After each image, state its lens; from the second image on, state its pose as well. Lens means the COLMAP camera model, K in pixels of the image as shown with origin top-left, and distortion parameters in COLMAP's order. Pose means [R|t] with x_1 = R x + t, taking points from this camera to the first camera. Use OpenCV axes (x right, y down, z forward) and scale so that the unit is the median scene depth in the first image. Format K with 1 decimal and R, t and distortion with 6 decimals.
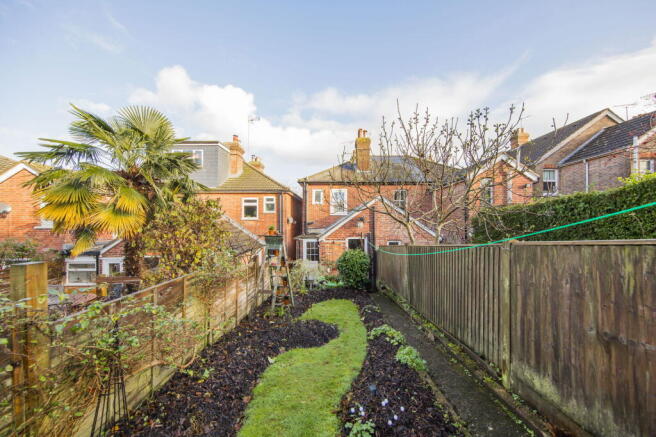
lens RADIAL K [[235.1, 0, 331.4], [0, 235.1, 219.0], [0, 0, 1]] dist [0.000840, 0.000043]
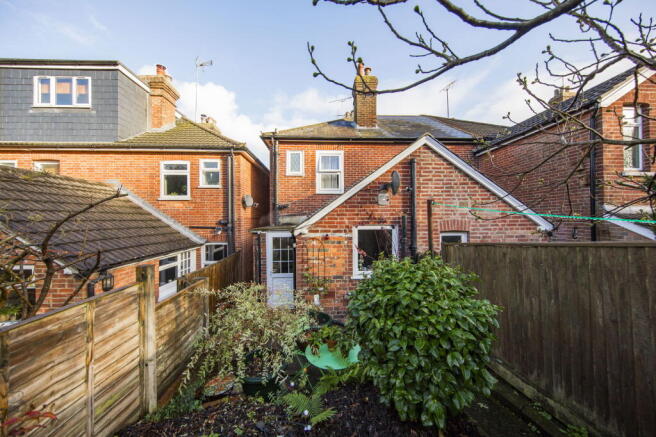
lens RADIAL K [[221.4, 0, 326.2], [0, 221.4, 219.8], [0, 0, 1]] dist [-0.000873, 0.000004]
pose [[0.998108, -0.003189, 0.061407, -0.013820], [0.002486, 0.999930, 0.011526, 0.046232], [-0.061440, -0.011352, 0.998046, 0.437798]]
